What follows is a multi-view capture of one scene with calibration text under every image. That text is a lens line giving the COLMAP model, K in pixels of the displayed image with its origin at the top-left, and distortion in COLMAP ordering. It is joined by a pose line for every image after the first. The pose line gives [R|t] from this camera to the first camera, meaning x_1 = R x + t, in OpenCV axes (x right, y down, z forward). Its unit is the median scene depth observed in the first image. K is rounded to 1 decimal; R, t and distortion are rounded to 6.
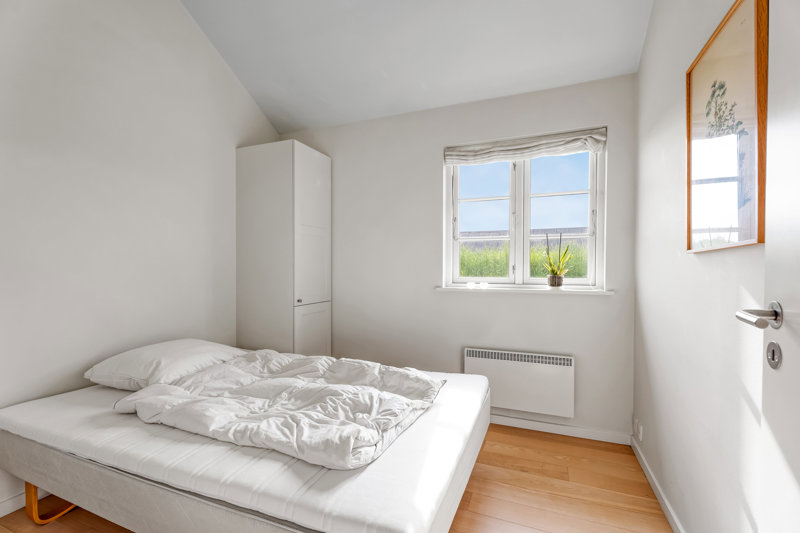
lens RADIAL K [[361.3, 0, 396.4], [0, 361.3, 267.2], [0, 0, 1]] dist [0.004694, -0.000364]
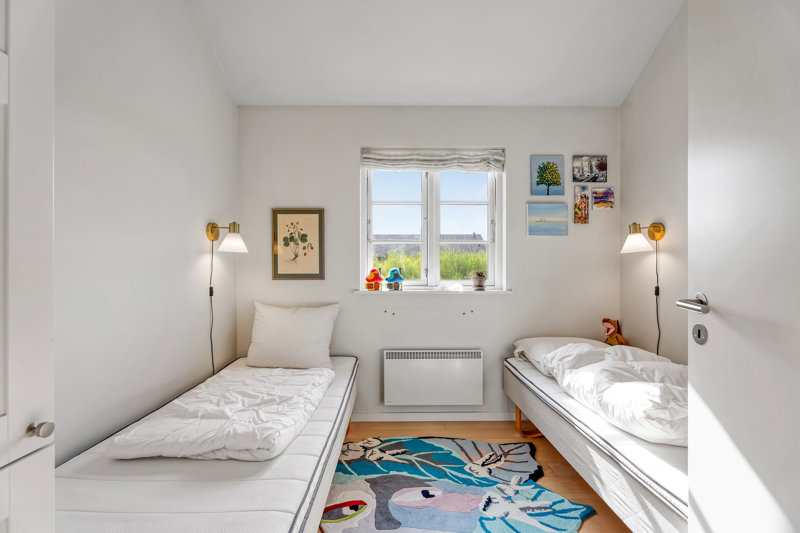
lens RADIAL K [[361.3, 0, 392.7], [0, 361.3, 270.5], [0, 0, 1]] dist [0.004694, -0.000364]
pose [[0.920122, -0.000014, 0.391632, -0.180301], [-0.000120, 1.000000, 0.000318, 0.000673], [-0.391632, -0.000340, 0.920122, 0.067251]]
